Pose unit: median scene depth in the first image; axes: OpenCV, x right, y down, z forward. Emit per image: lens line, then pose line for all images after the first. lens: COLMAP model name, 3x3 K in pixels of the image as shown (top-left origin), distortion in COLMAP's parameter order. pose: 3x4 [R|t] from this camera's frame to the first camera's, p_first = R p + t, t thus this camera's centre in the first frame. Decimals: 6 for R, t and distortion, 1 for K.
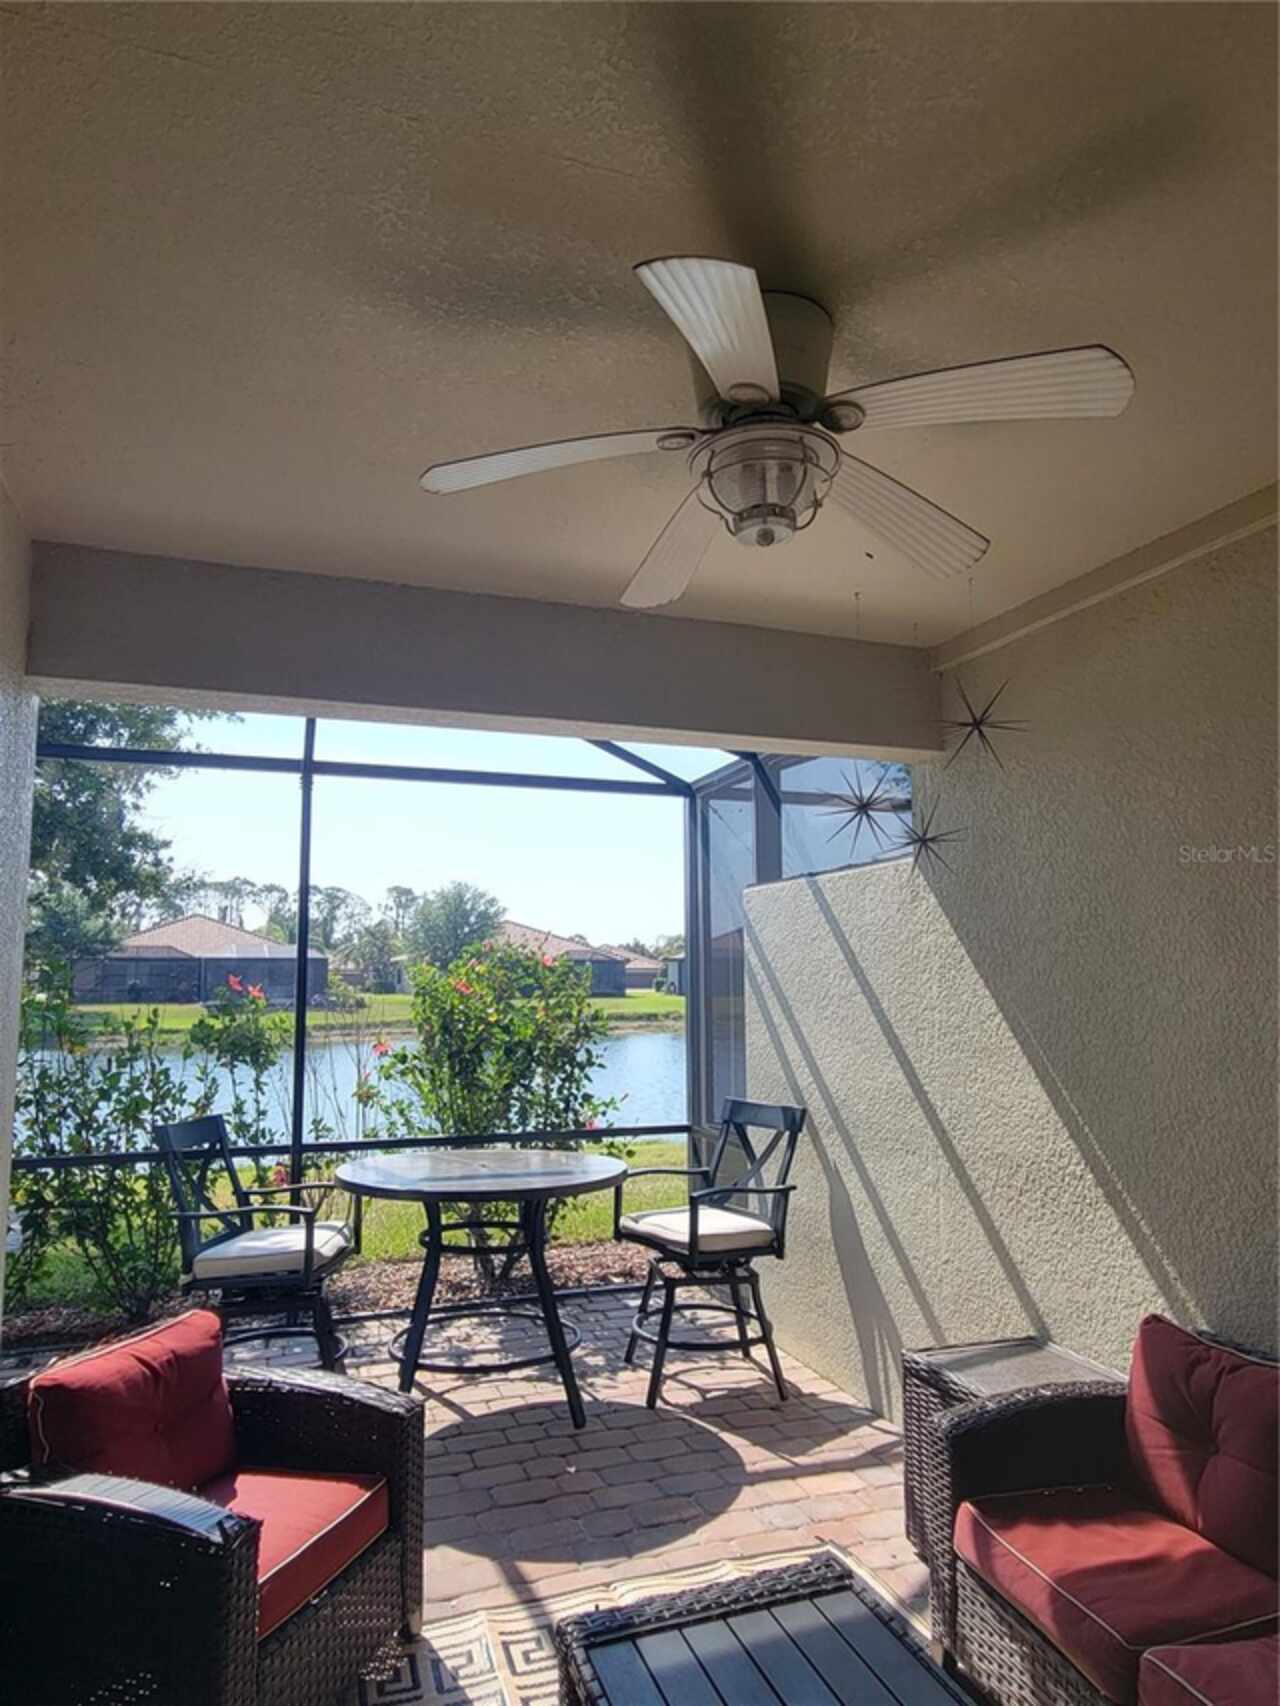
lens RADIAL K [[1041.3, 0, 637.8], [0, 1041.3, 862.3], [0, 0, 1]] dist [0.005964, 0.001064]
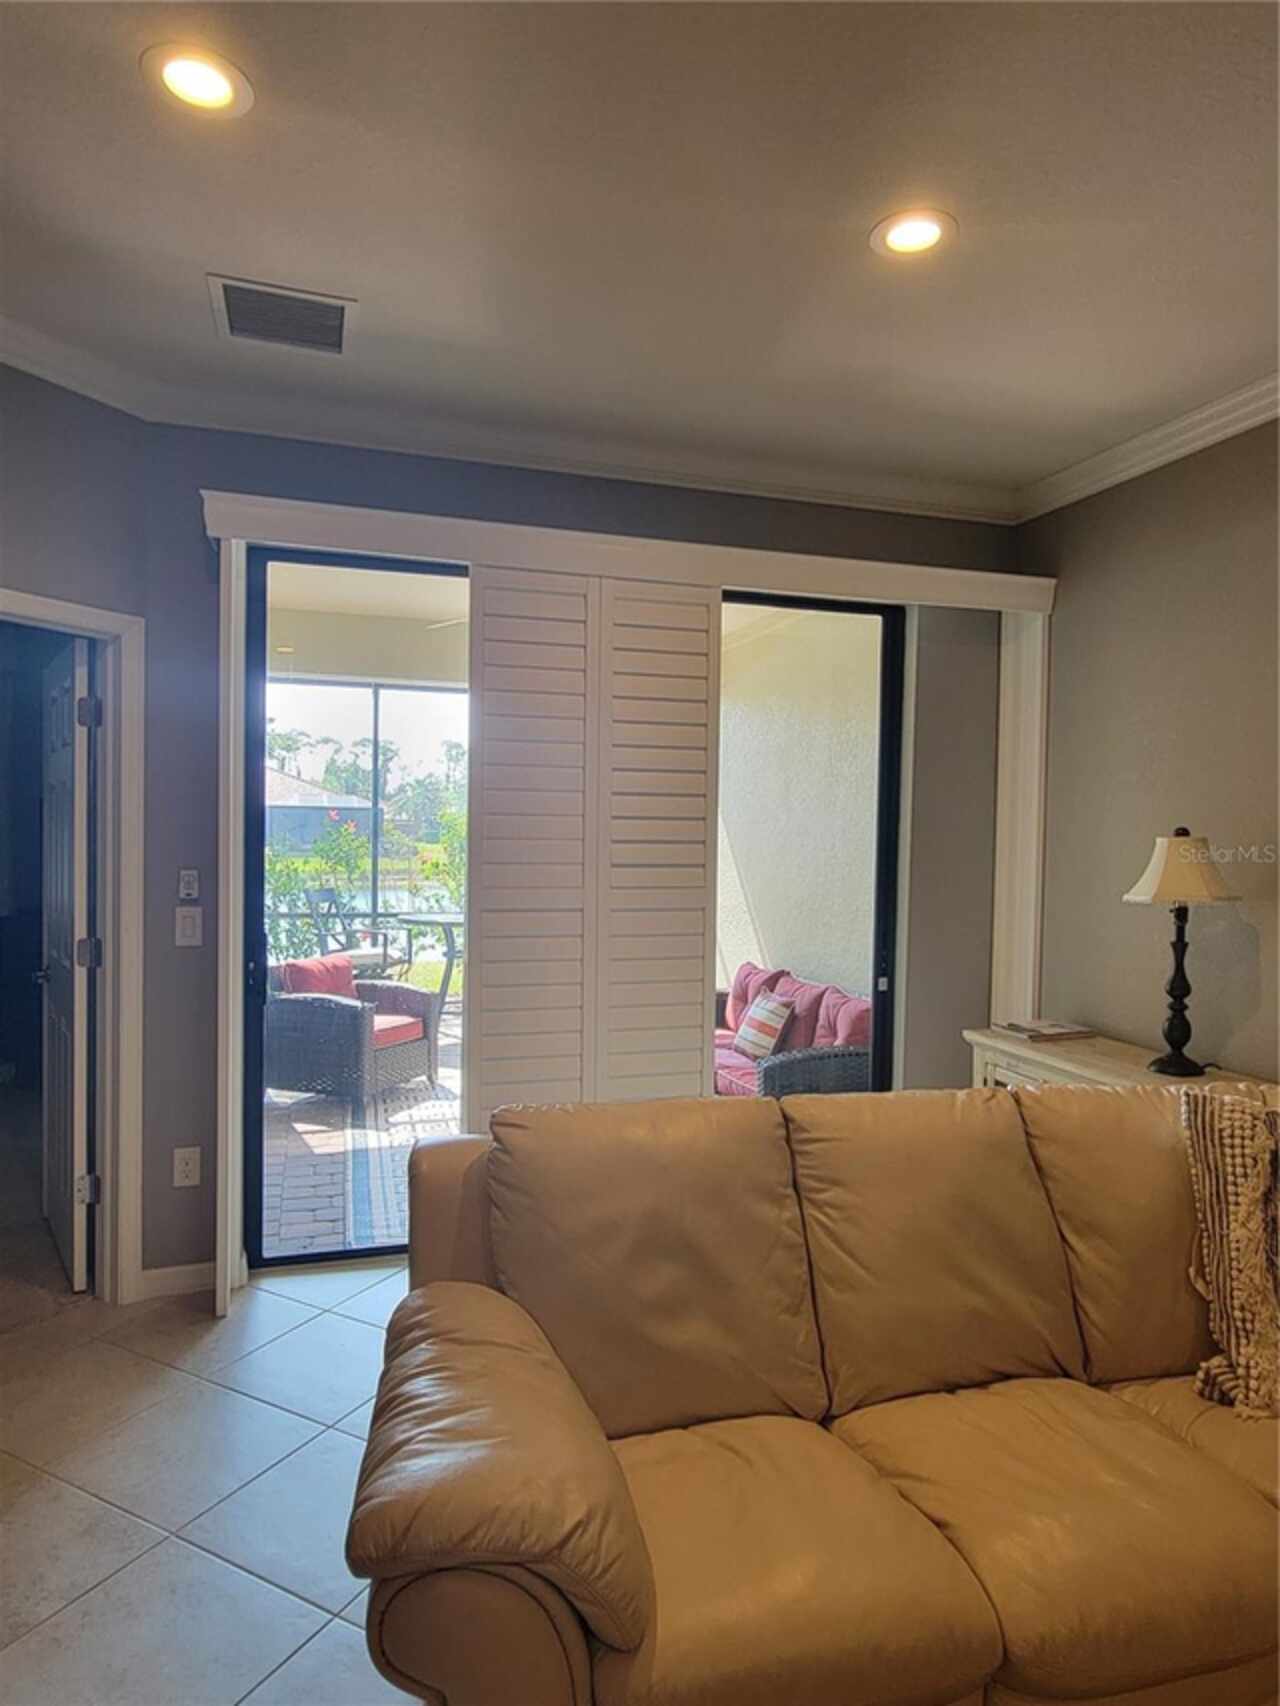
lens RADIAL K [[1041.3, 0, 637.8], [0, 1041.3, 862.3], [0, 0, 1]] dist [0.005964, 0.001064]
pose [[0.998679, 0.022539, -0.046179, 0.044877], [-0.015998, 0.990386, 0.137404, -0.013039], [0.048832, -0.136484, 0.989438, -0.162911]]
